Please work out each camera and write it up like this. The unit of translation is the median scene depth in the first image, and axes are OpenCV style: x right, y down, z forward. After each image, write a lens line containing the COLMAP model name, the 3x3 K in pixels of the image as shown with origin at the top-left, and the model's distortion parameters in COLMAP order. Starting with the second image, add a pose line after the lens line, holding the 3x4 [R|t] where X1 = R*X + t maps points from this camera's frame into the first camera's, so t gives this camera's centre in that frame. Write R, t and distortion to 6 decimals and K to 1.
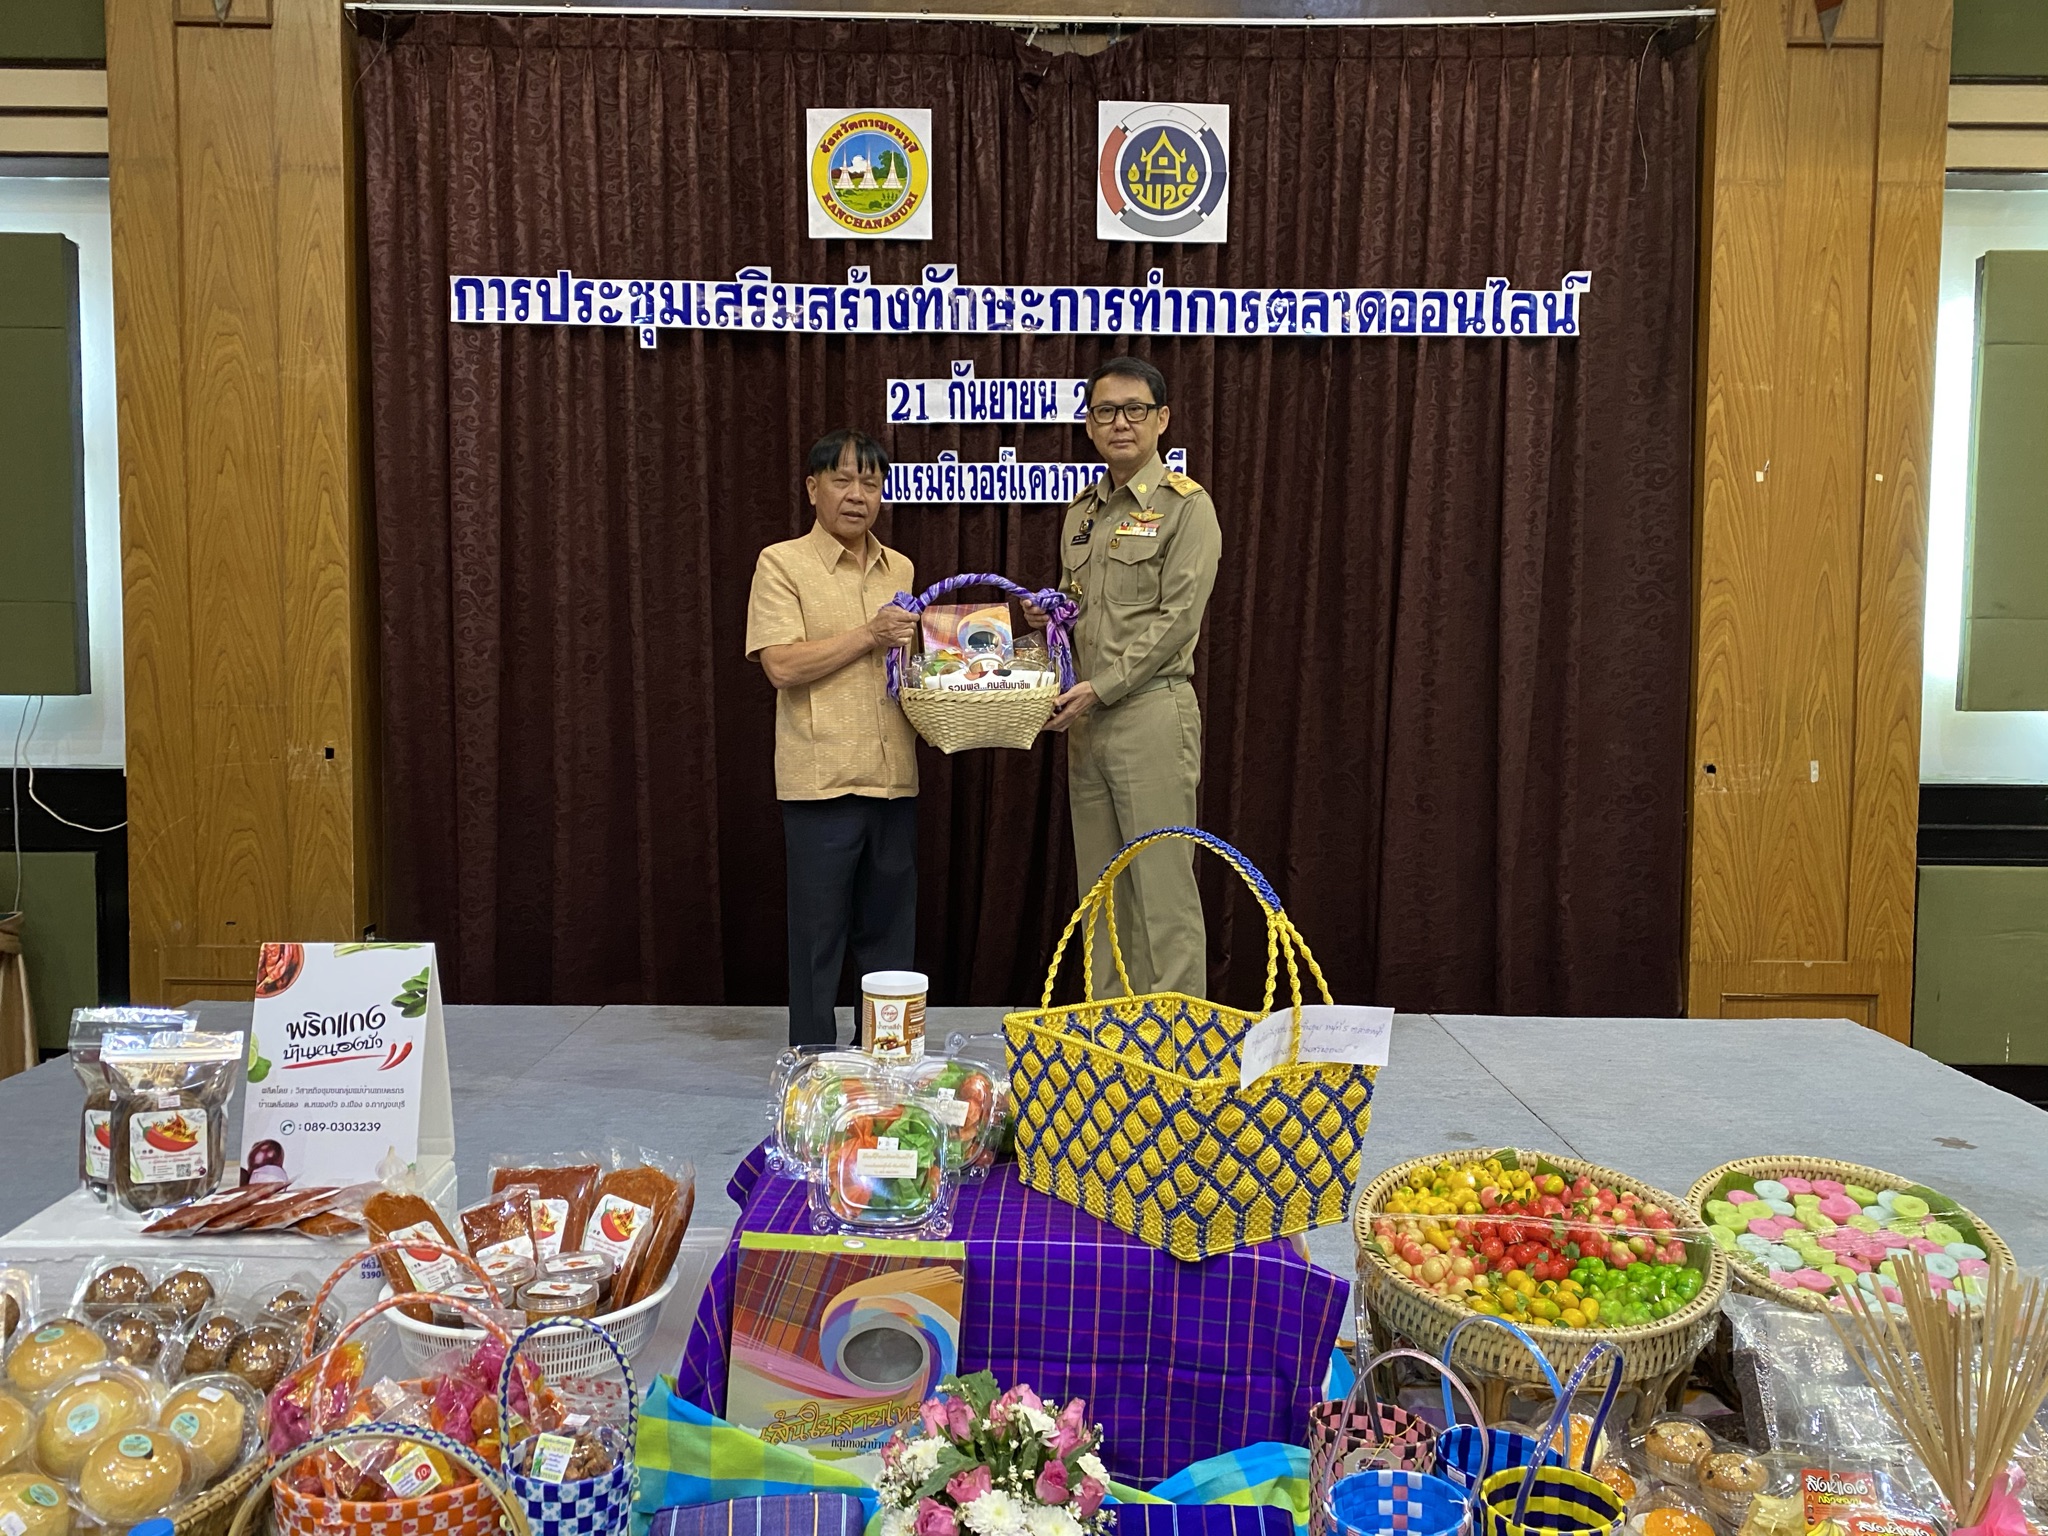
lens RADIAL K [[1599.3, 0, 1022.9], [0, 1599.3, 761.2], [0, 0, 1]] dist [0.096484, -0.221181]
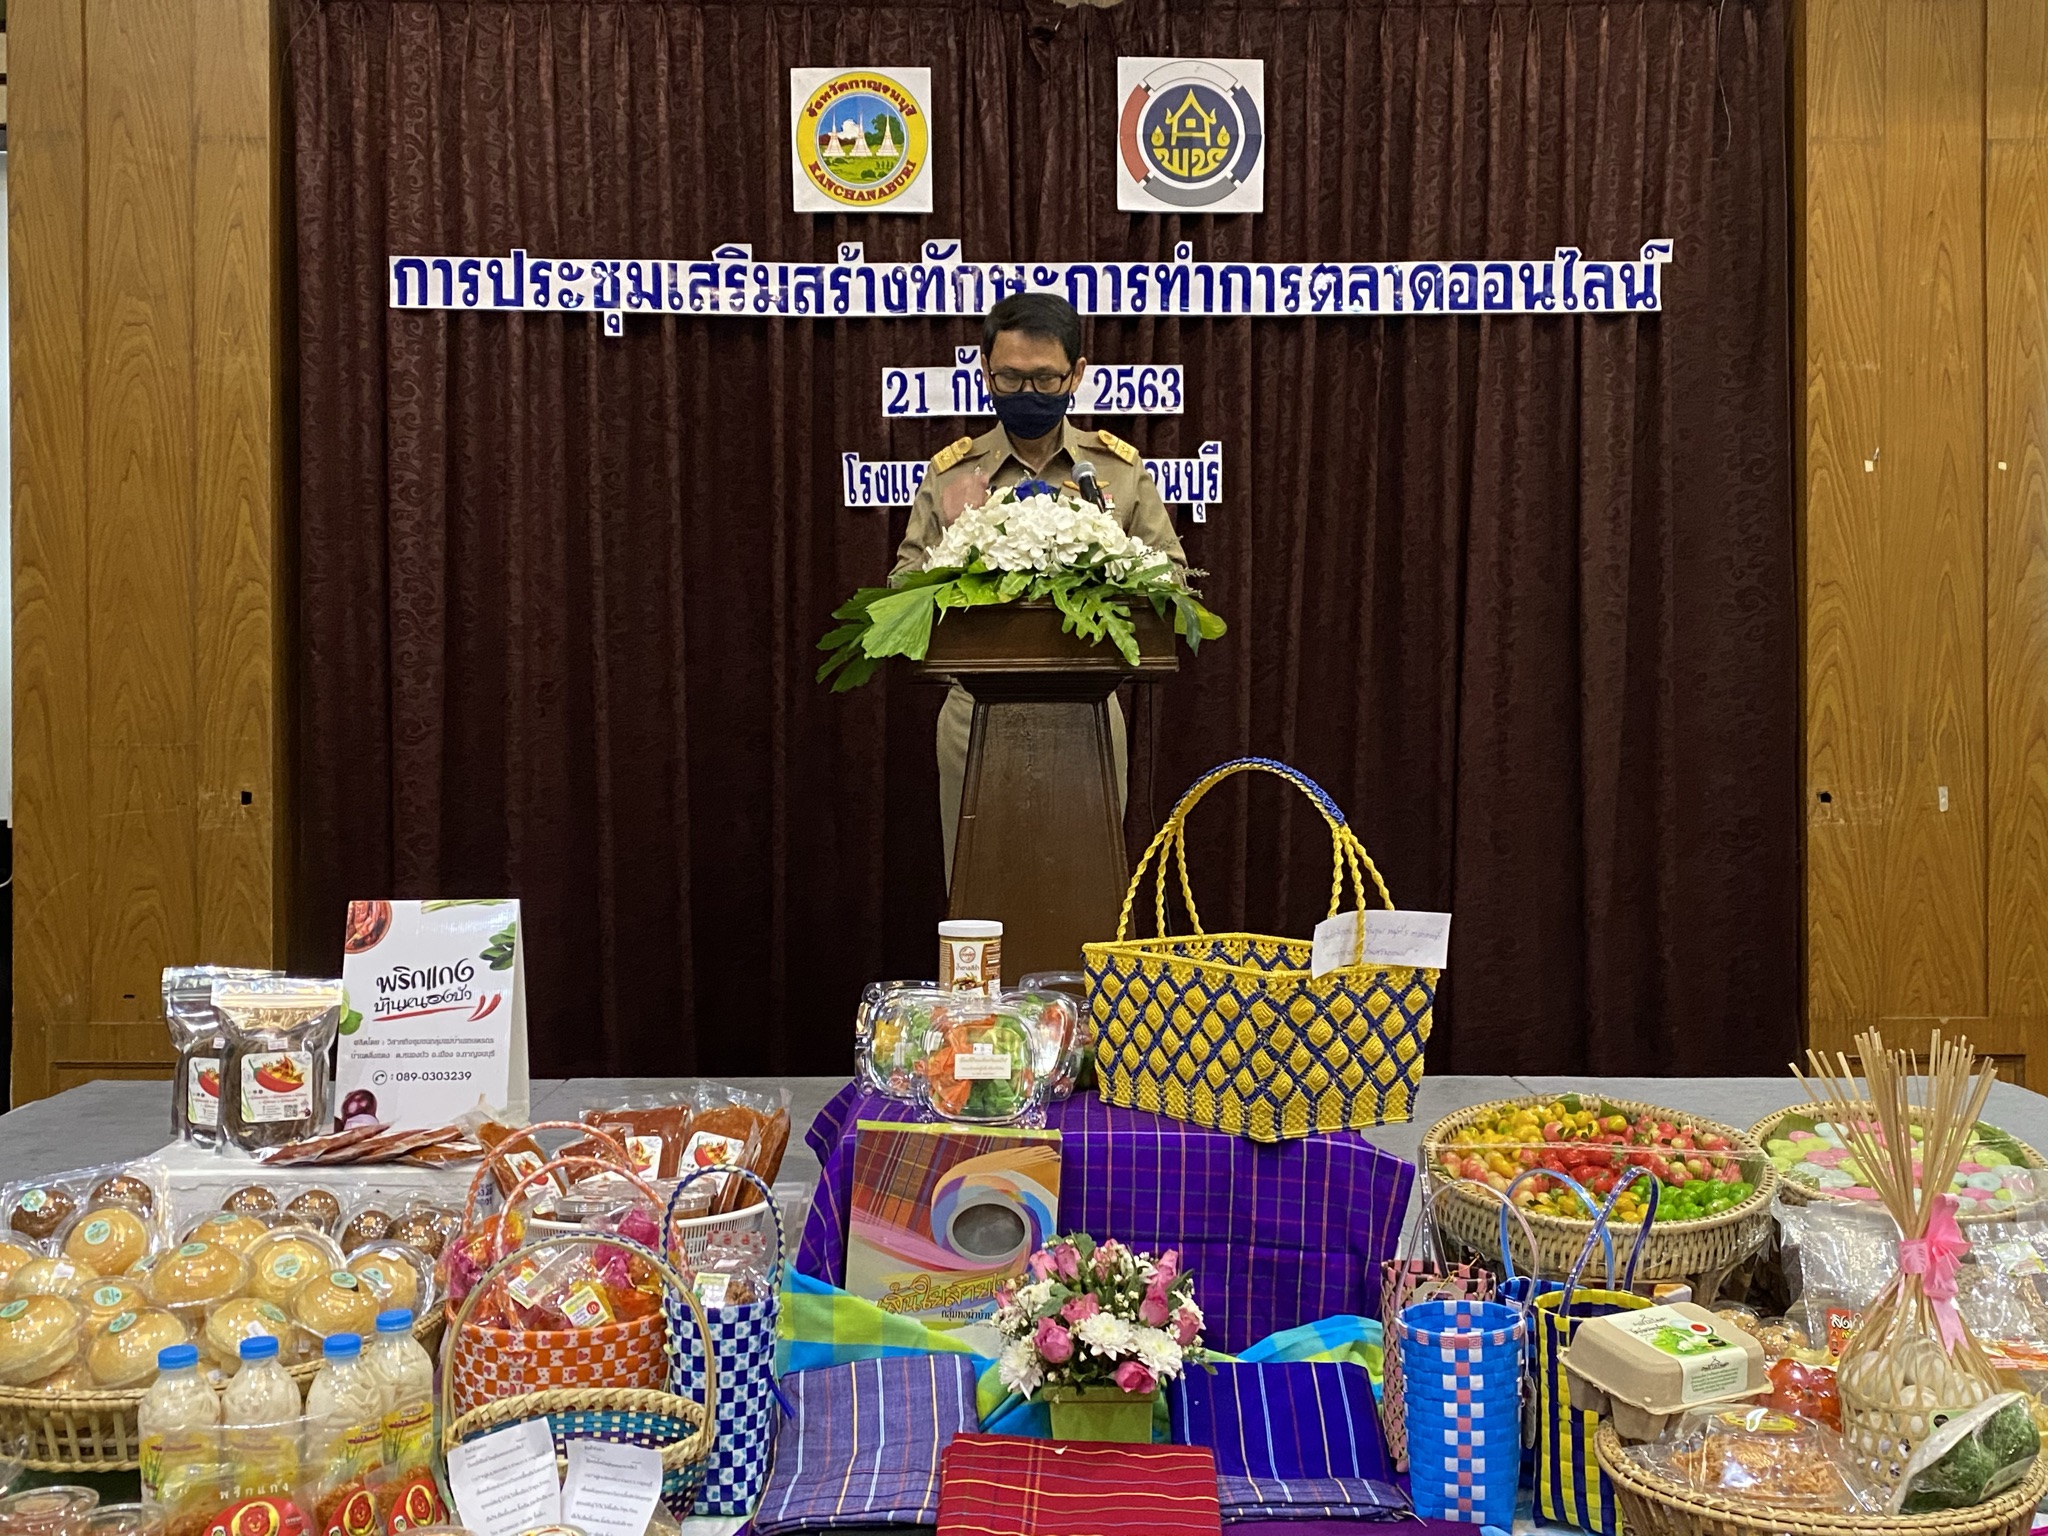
lens RADIAL K [[2055.8, 0, 1016.8], [0, 2055.8, 757.5], [0, 0, 1]] dist [0.168106, -0.494810]
pose [[0.999888, -0.011563, 0.009463, -0.024024], [0.012048, 0.998529, -0.052873, 0.038437], [-0.008838, 0.052981, 0.998556, -0.129419]]
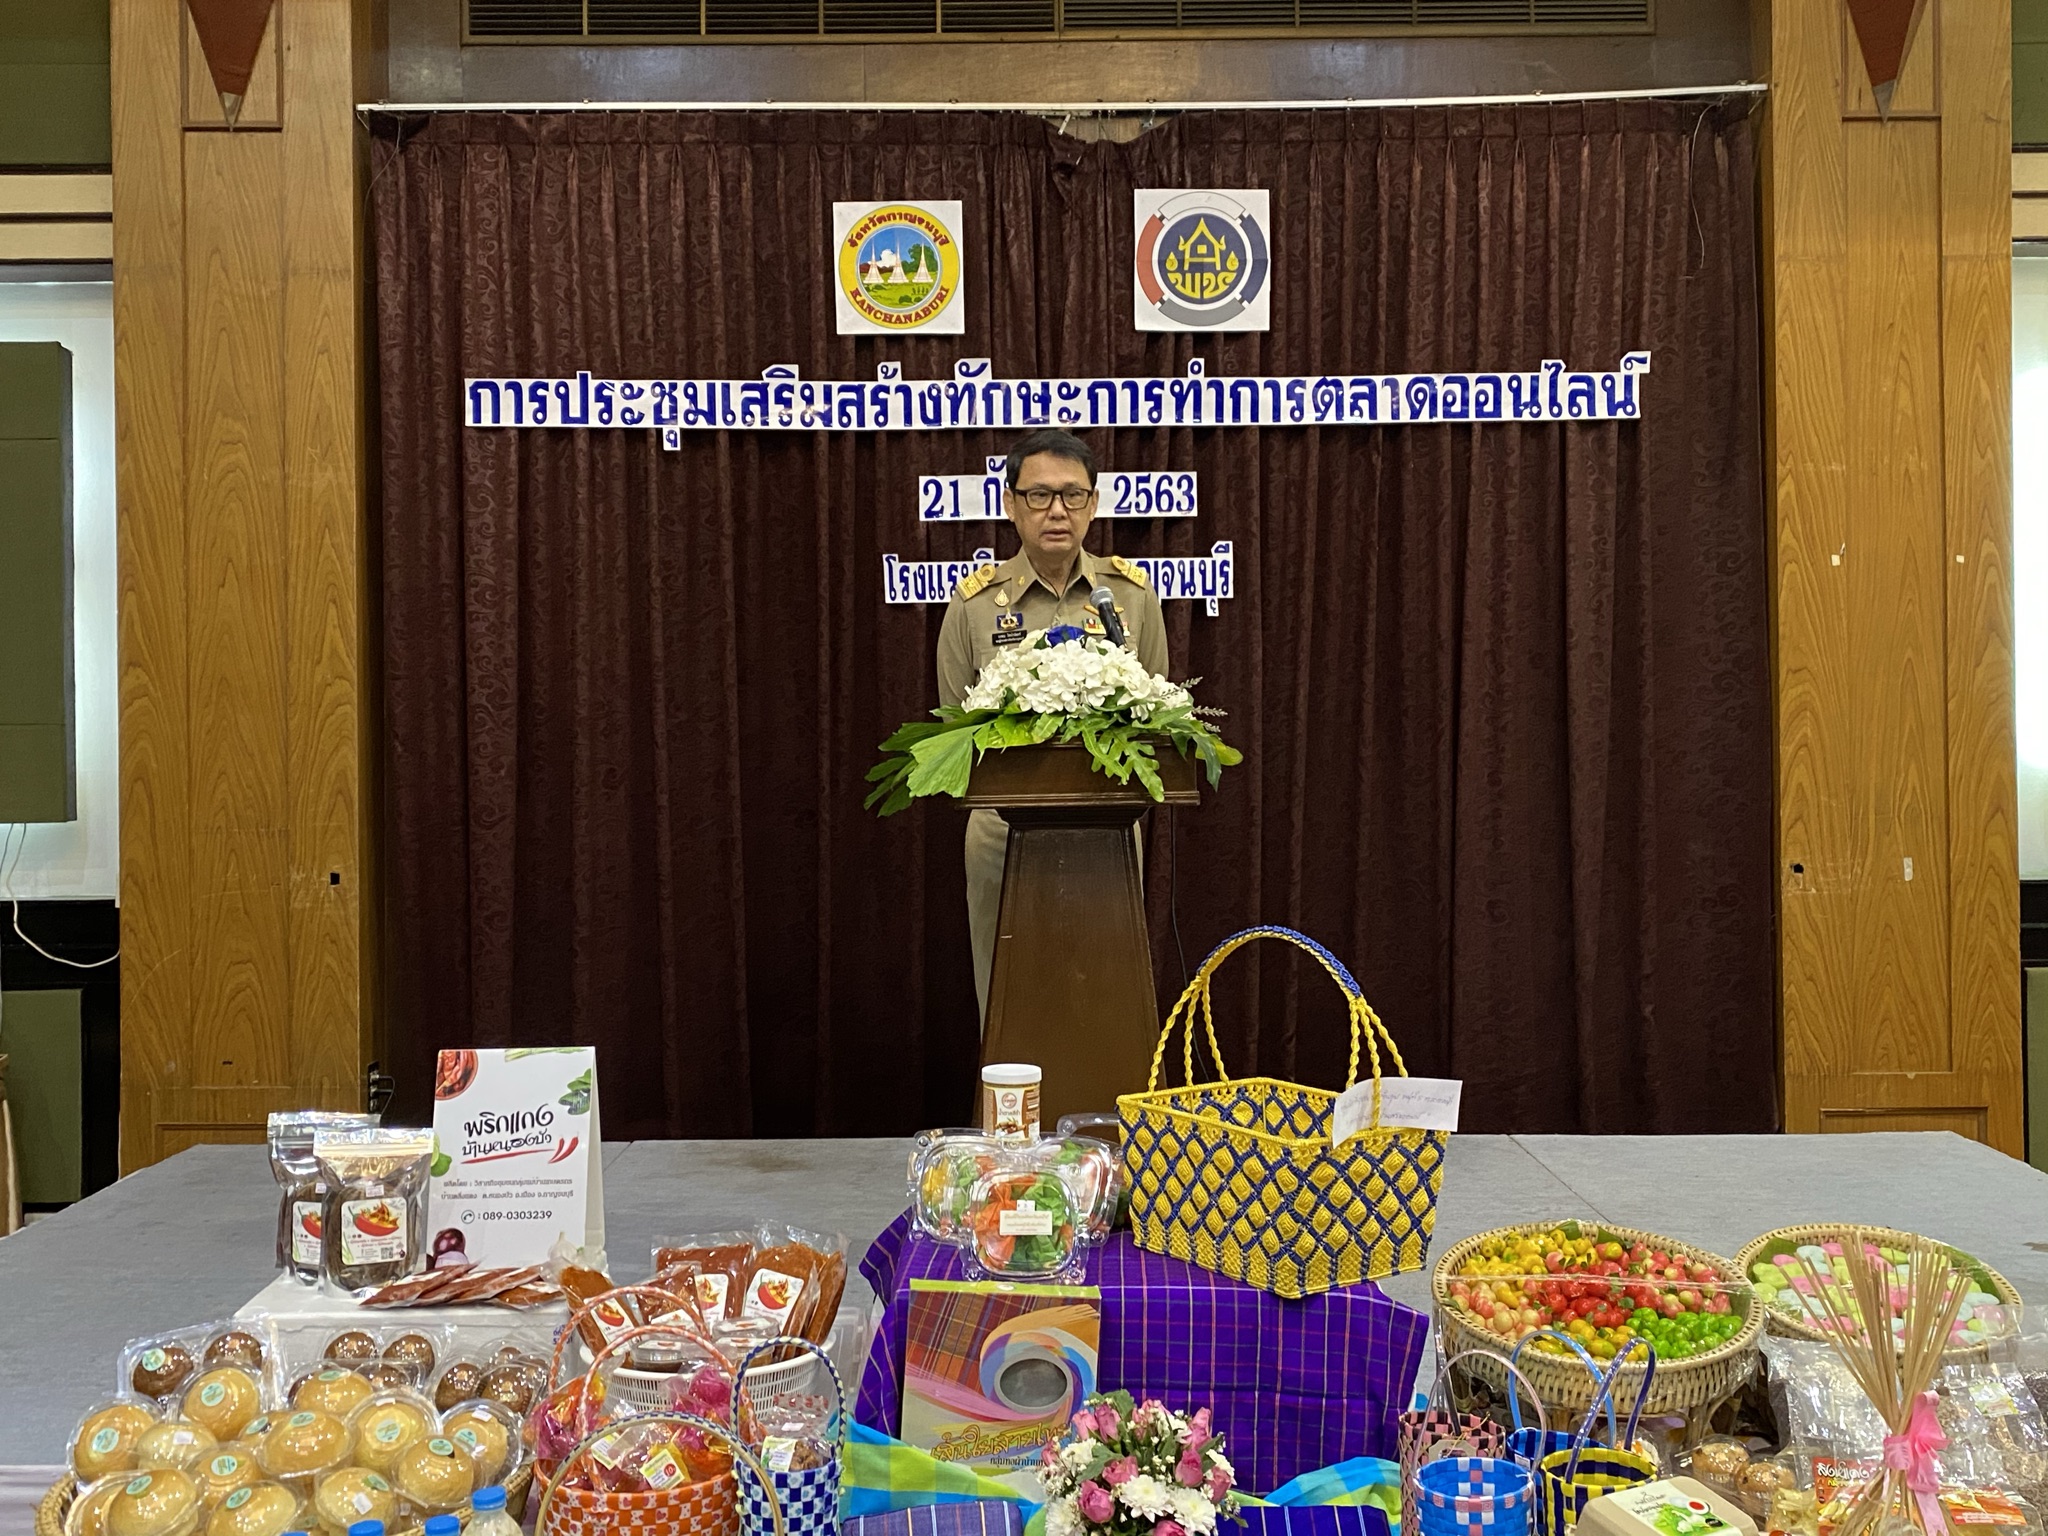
lens RADIAL K [[1903.4, 0, 1019.7], [0, 1903.4, 750.5], [0, 0, 1]] dist [0.188157, -0.569309]
pose [[0.999829, -0.018490, -0.000105, -0.027627], [0.018452, 0.998085, -0.059039, -0.005405], [0.001196, 0.059027, 0.998256, -0.133658]]
